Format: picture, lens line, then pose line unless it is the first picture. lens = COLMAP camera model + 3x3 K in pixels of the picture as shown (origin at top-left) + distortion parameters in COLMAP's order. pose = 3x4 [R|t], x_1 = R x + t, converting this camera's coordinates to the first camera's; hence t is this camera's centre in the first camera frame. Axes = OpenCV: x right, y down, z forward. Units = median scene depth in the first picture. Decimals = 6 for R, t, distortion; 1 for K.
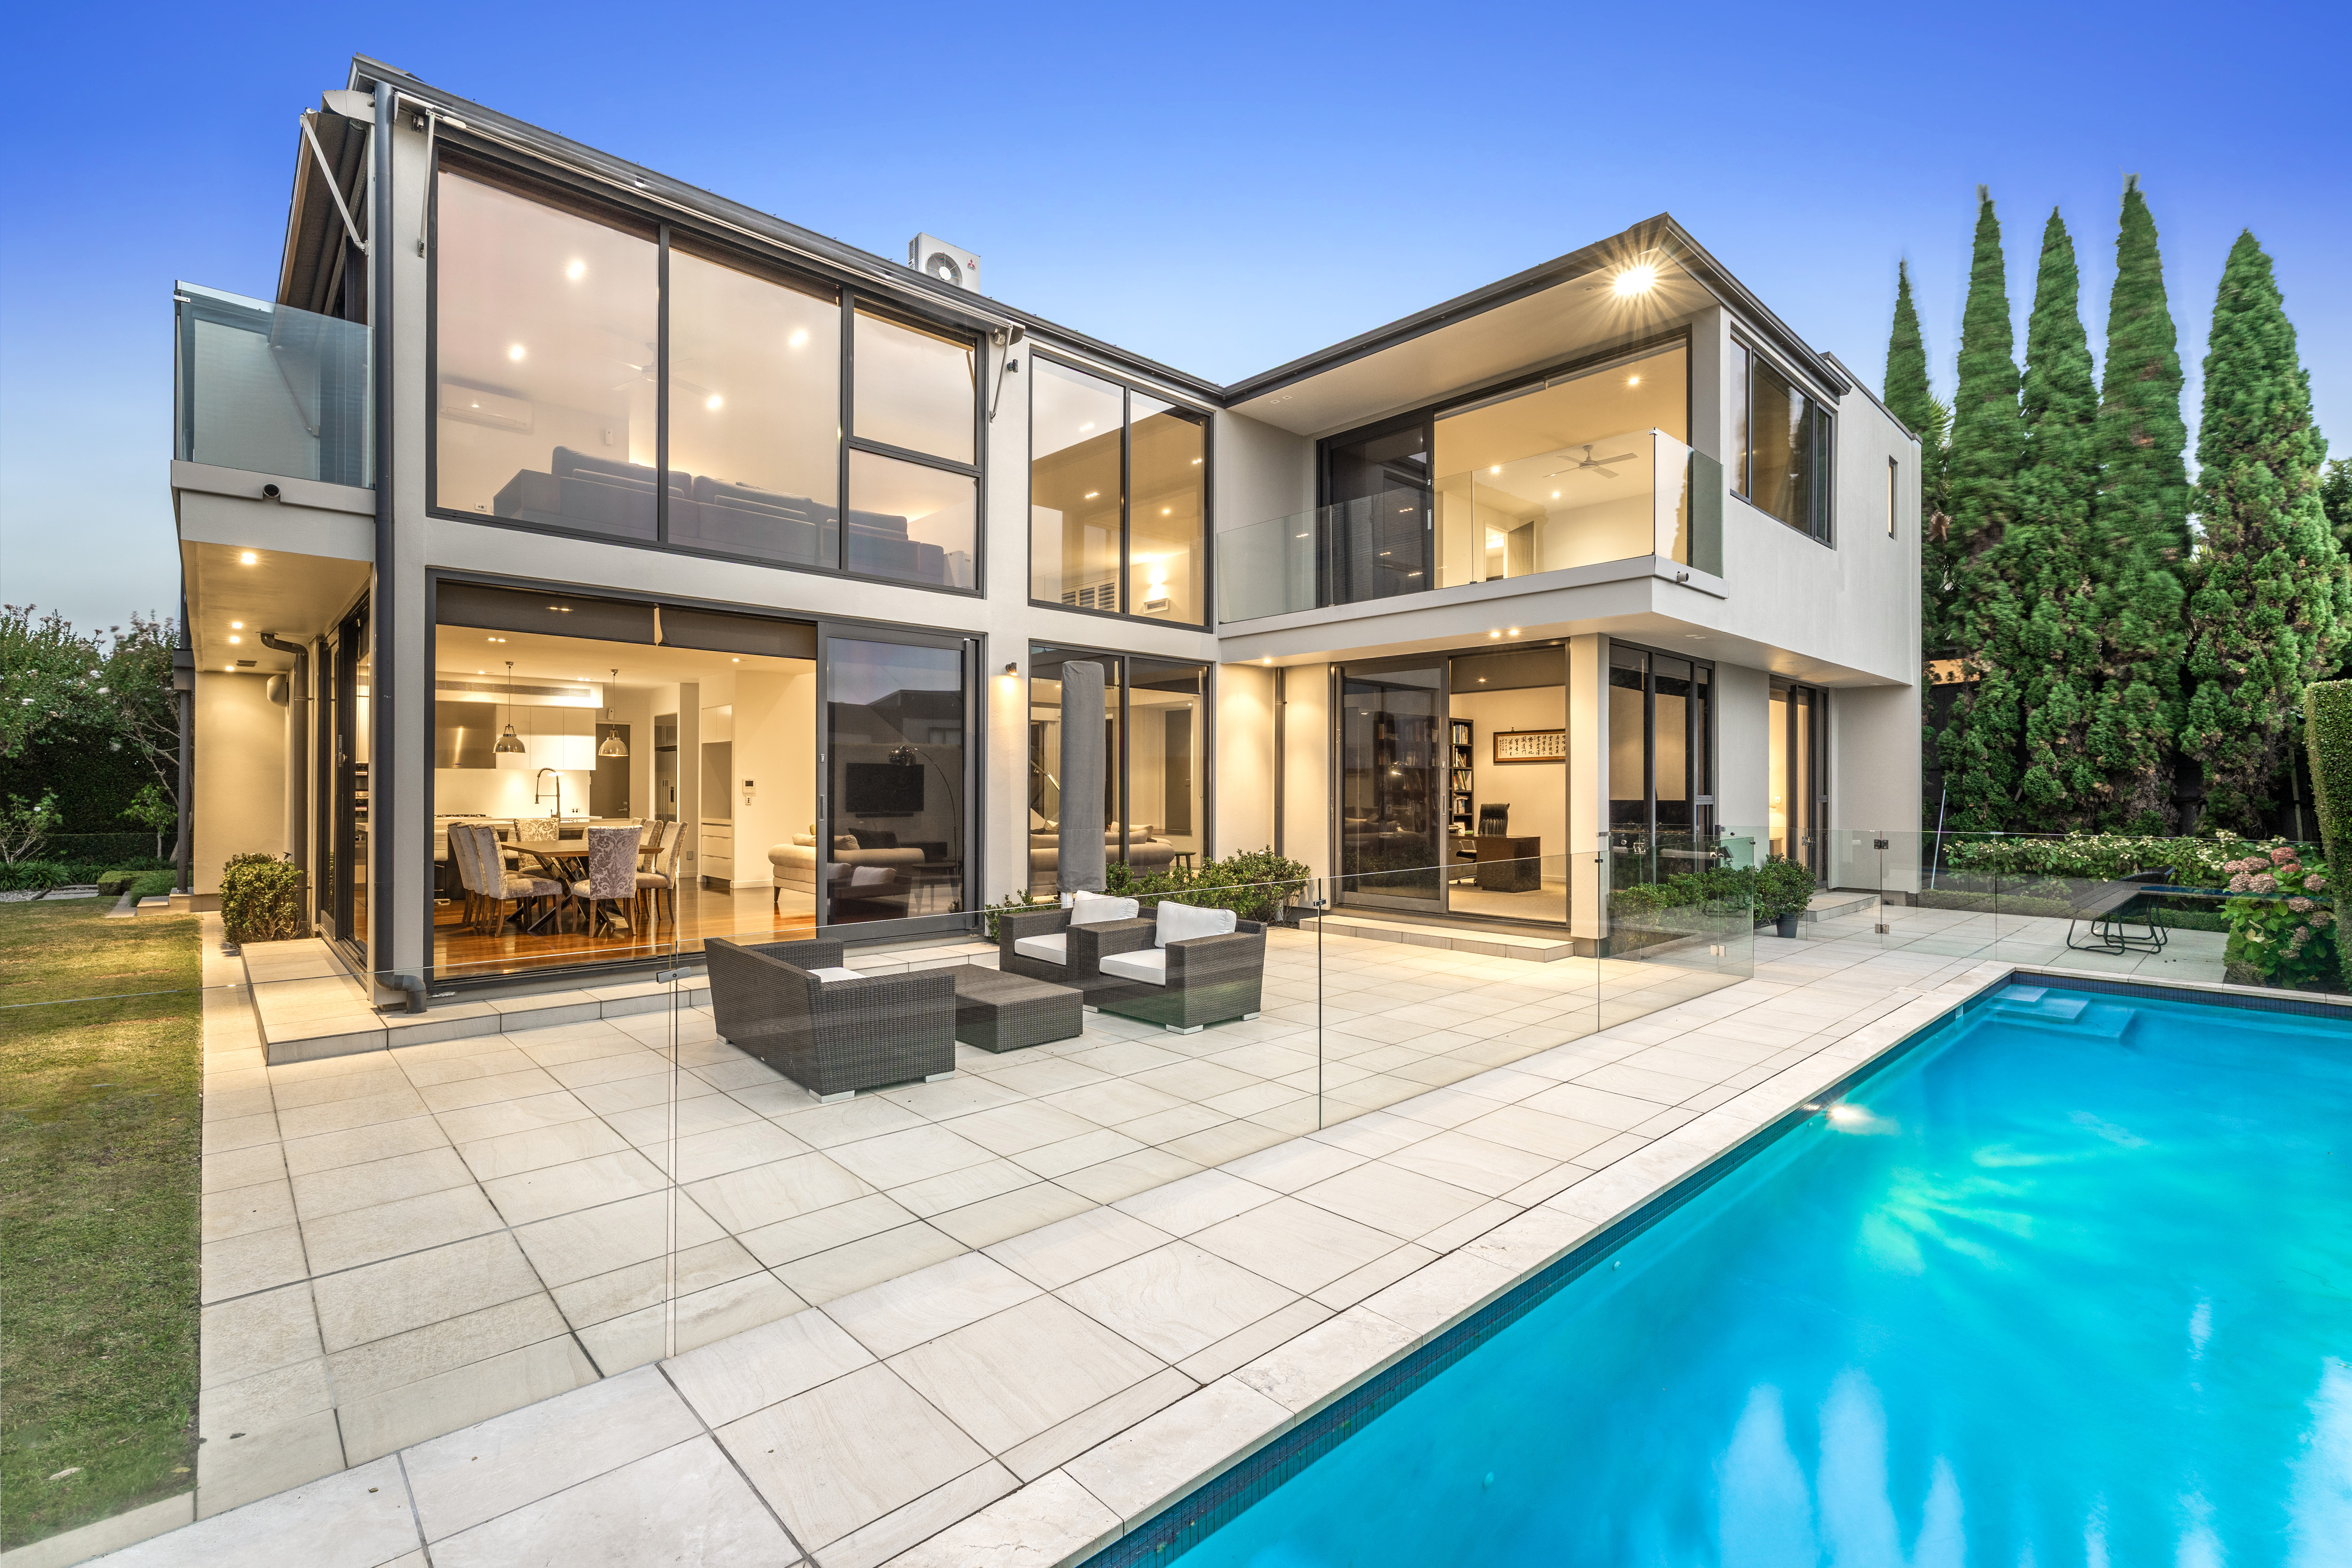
lens RADIAL K [[1077.7, 0, 1215.8], [0, 1077.7, 802.2], [0, 0, 1]] dist [0.000123, 0.000250]
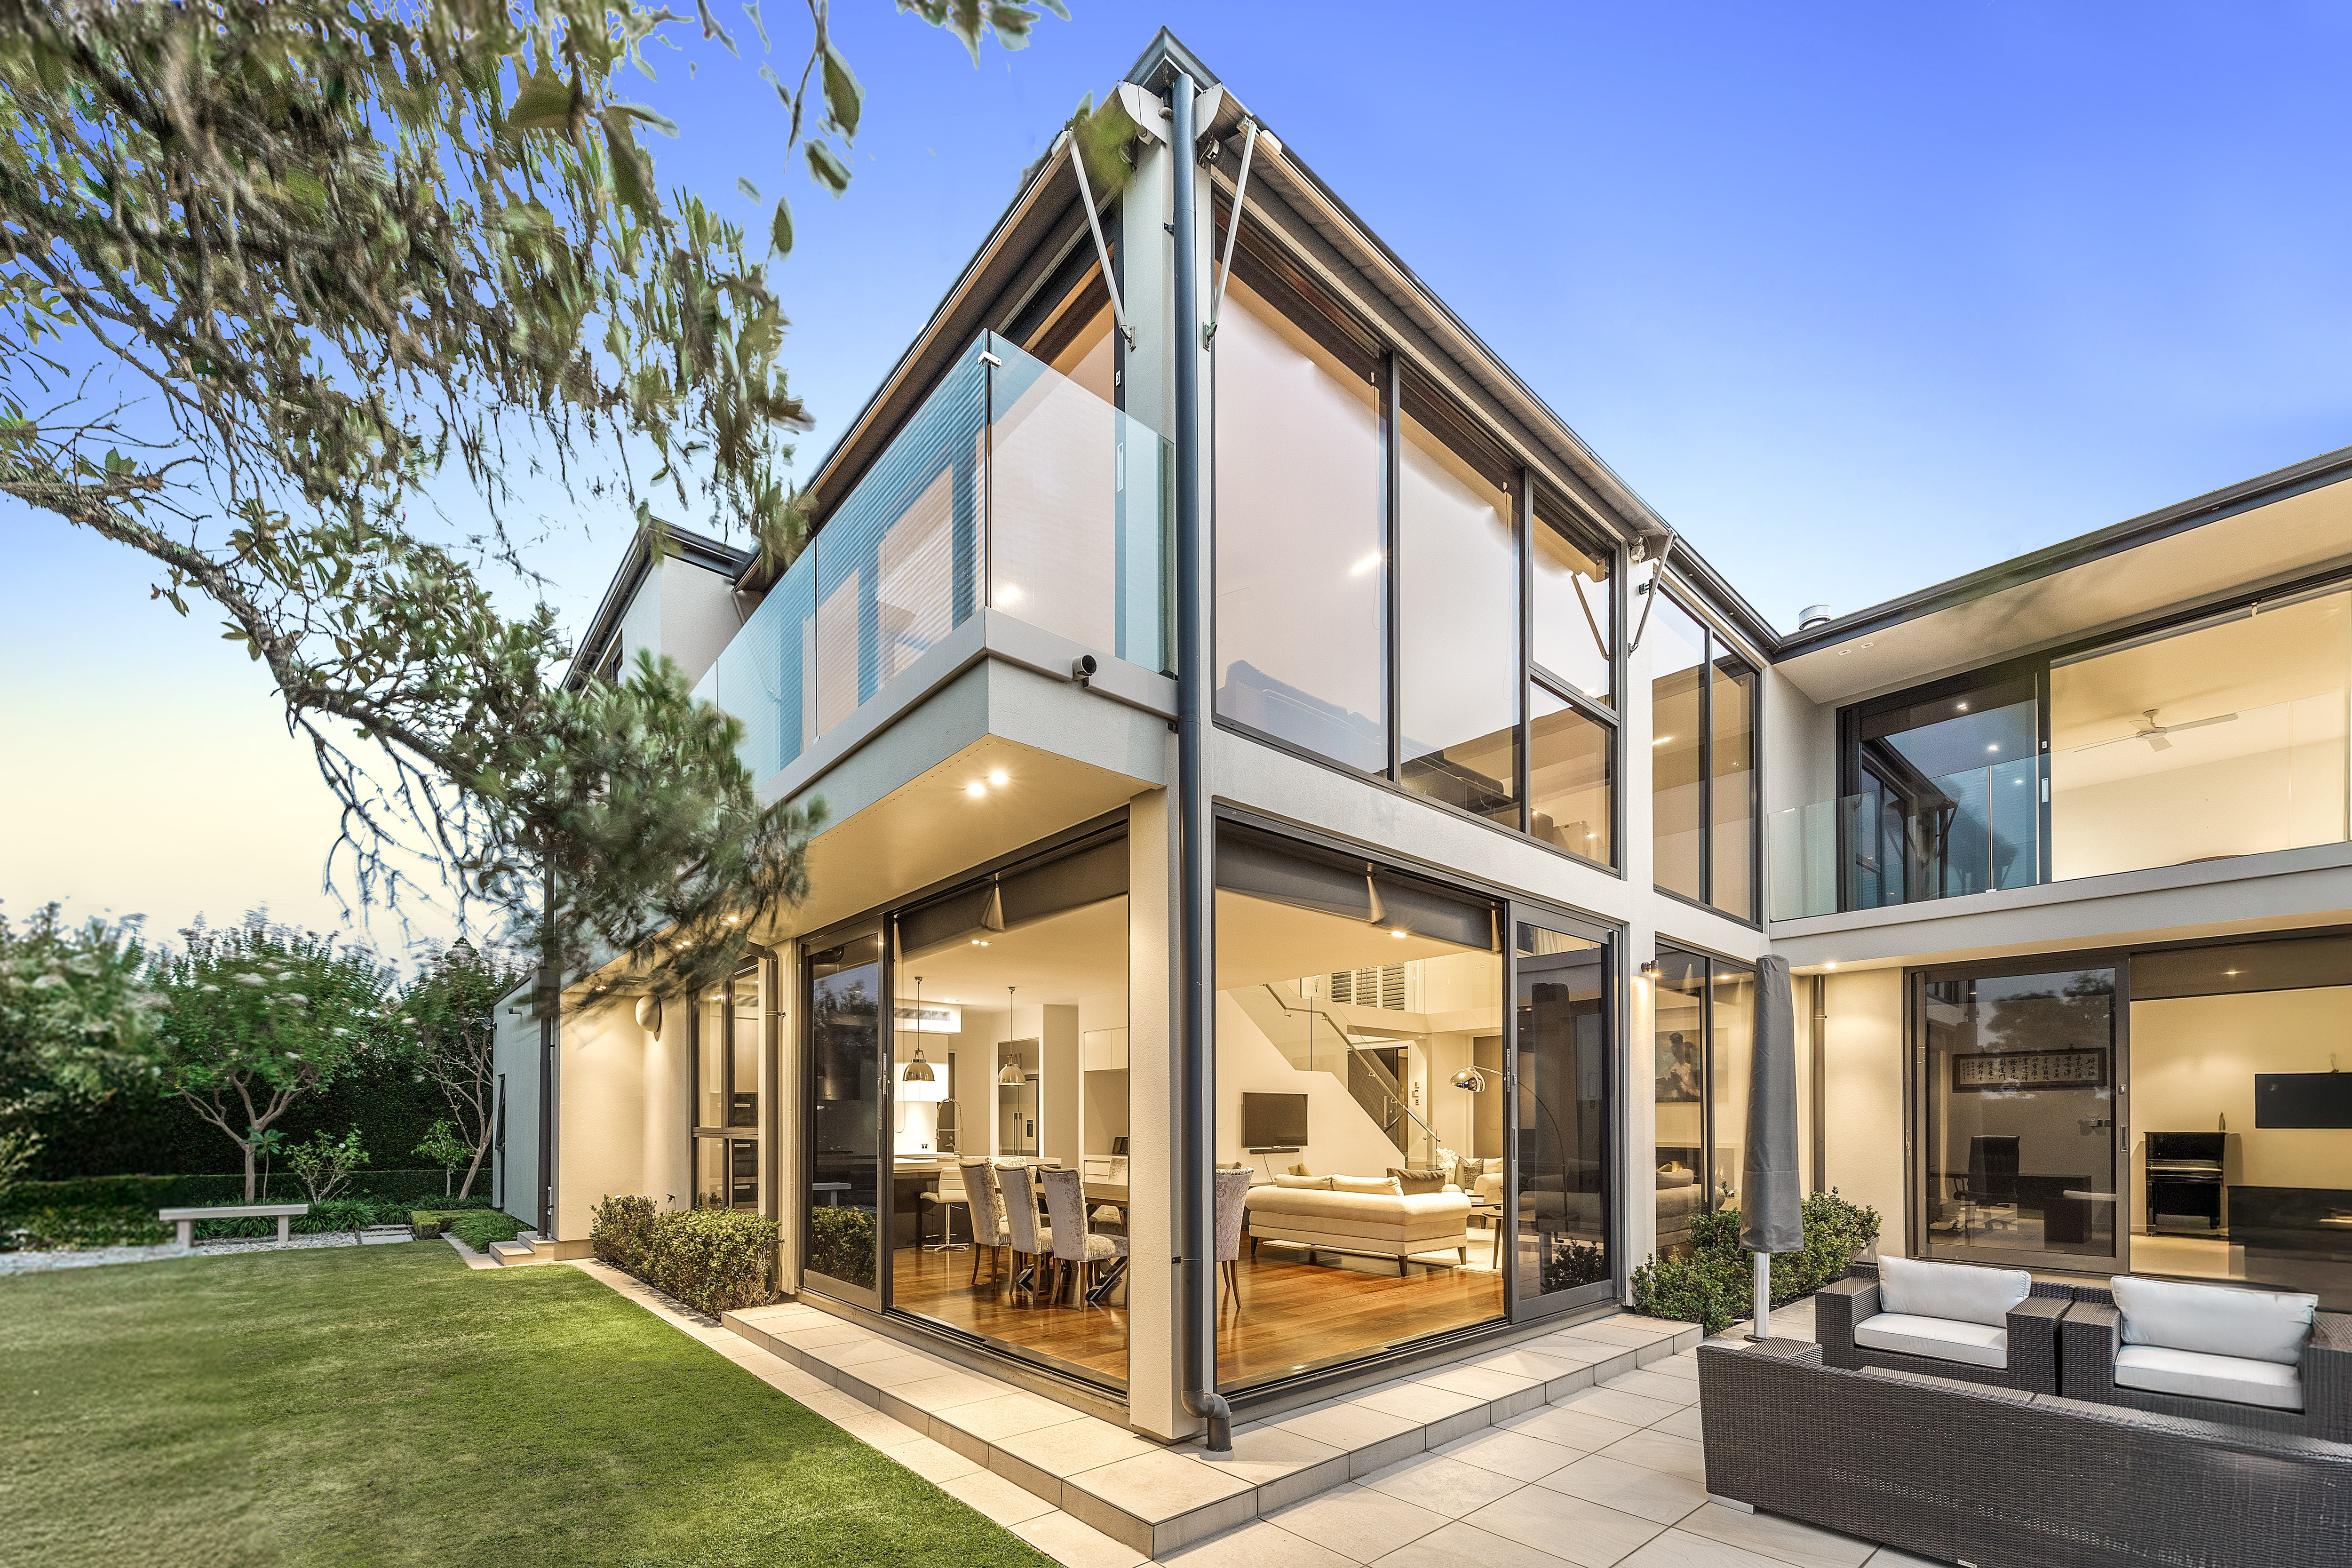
lens RADIAL K [[1033.4, 0, 1218.5], [0, 1033.4, 1132.5], [0, 0, 1]] dist [0.004174, 0.000473]
pose [[0.998319, -0.003350, -0.057869, -0.500045], [0.003261, 0.999993, -0.001634, -0.001695], [0.057874, 0.001442, 0.998323, 0.246624]]
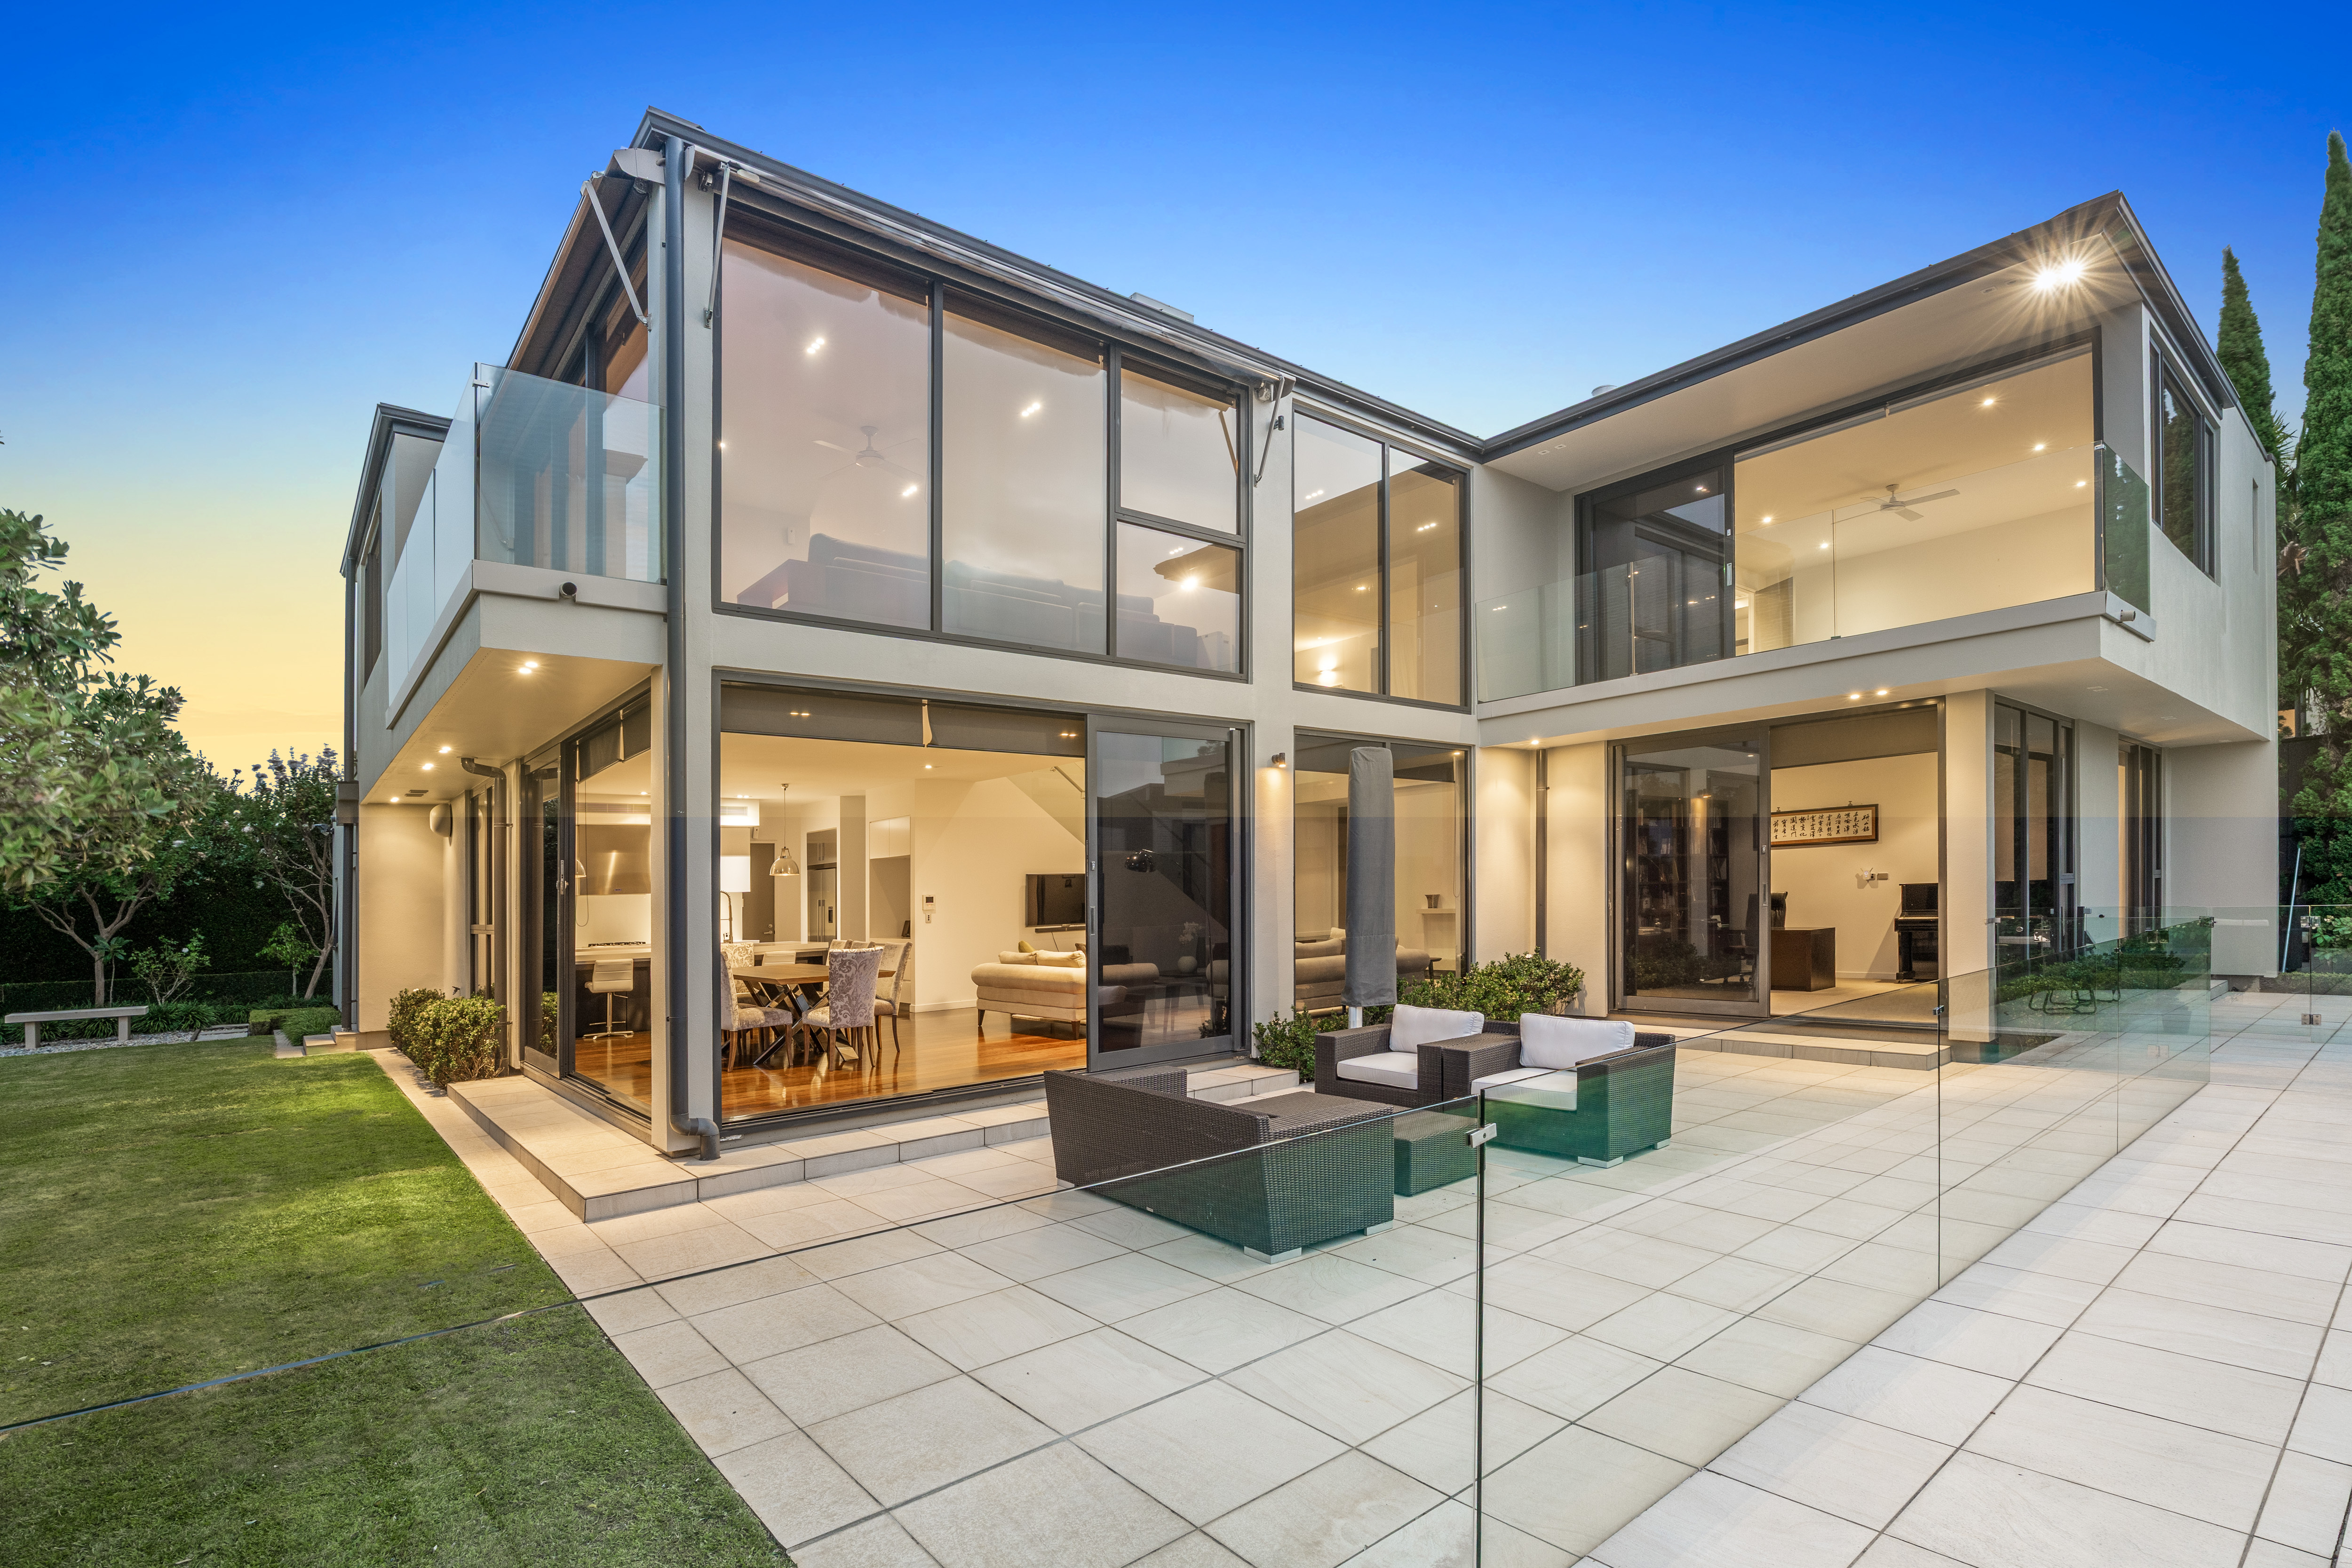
lens RADIAL K [[1099.9, 0, 1169.8], [0, 1099.9, 901.2], [0, 0, 1]] dist [-0.011320, 0.000147]
pose [[0.997729, -0.034069, -0.058100, -0.214055], [0.033693, 0.999405, -0.007443, -0.001589], [0.058319, 0.005468, 0.998283, 0.071471]]
